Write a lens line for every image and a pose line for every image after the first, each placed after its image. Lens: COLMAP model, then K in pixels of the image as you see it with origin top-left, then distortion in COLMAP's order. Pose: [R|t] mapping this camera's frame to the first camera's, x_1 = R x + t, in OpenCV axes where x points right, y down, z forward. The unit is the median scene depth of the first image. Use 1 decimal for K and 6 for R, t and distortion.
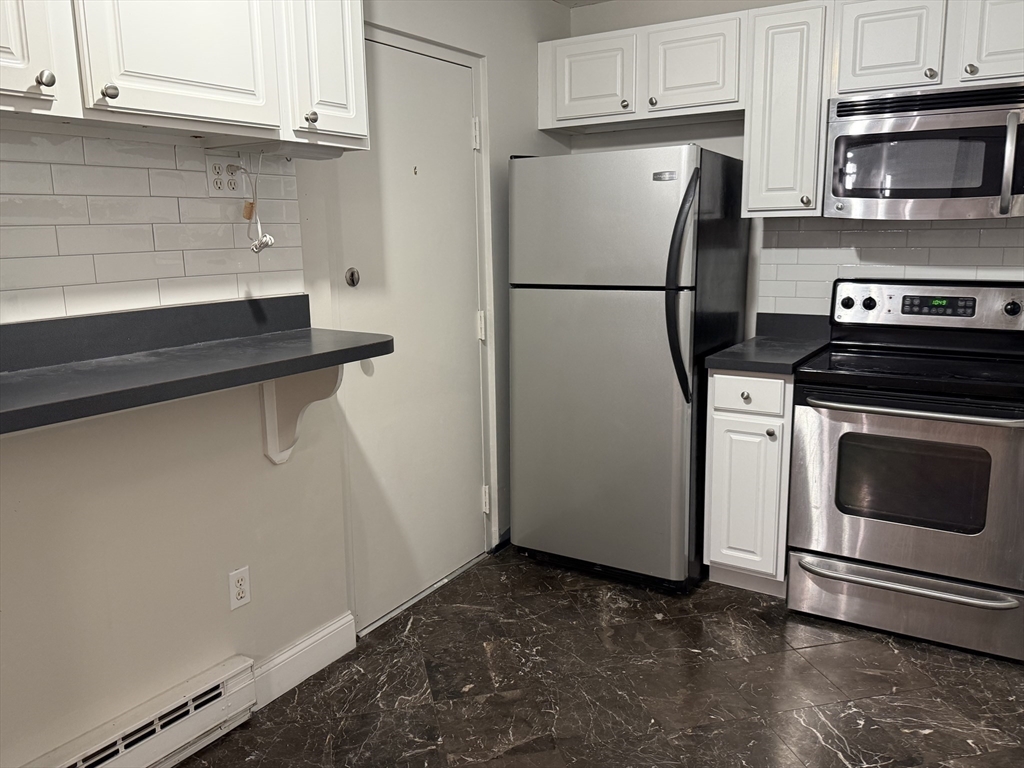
lens RADIAL K [[849.8, 0, 512.0], [0, 849.8, 384.0], [0, 0, 1]] dist [0.159004, -0.160903]
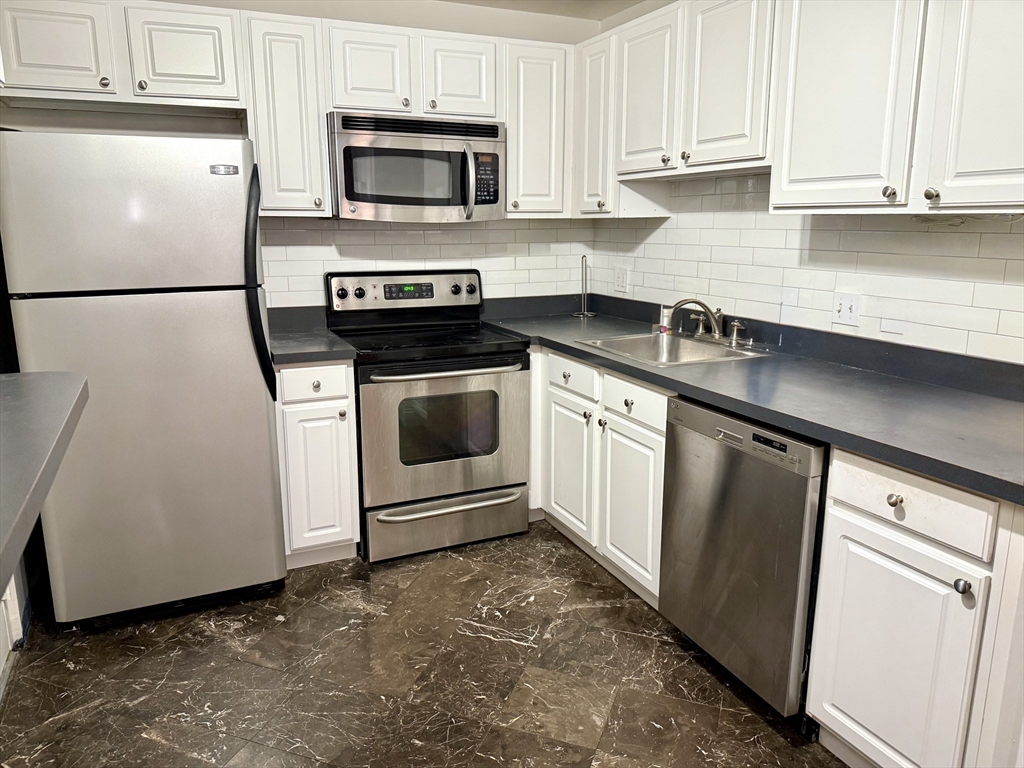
lens RADIAL K [[770.2, 0, 512.0], [0, 770.2, 384.0], [0, 0, 1]] dist [0.194683, -0.208902]
pose [[0.570230, -0.166152, 0.804507, -0.363414], [0.157544, 0.983273, 0.091405, -0.036478], [-0.806237, 0.074623, 0.586868, 0.230744]]
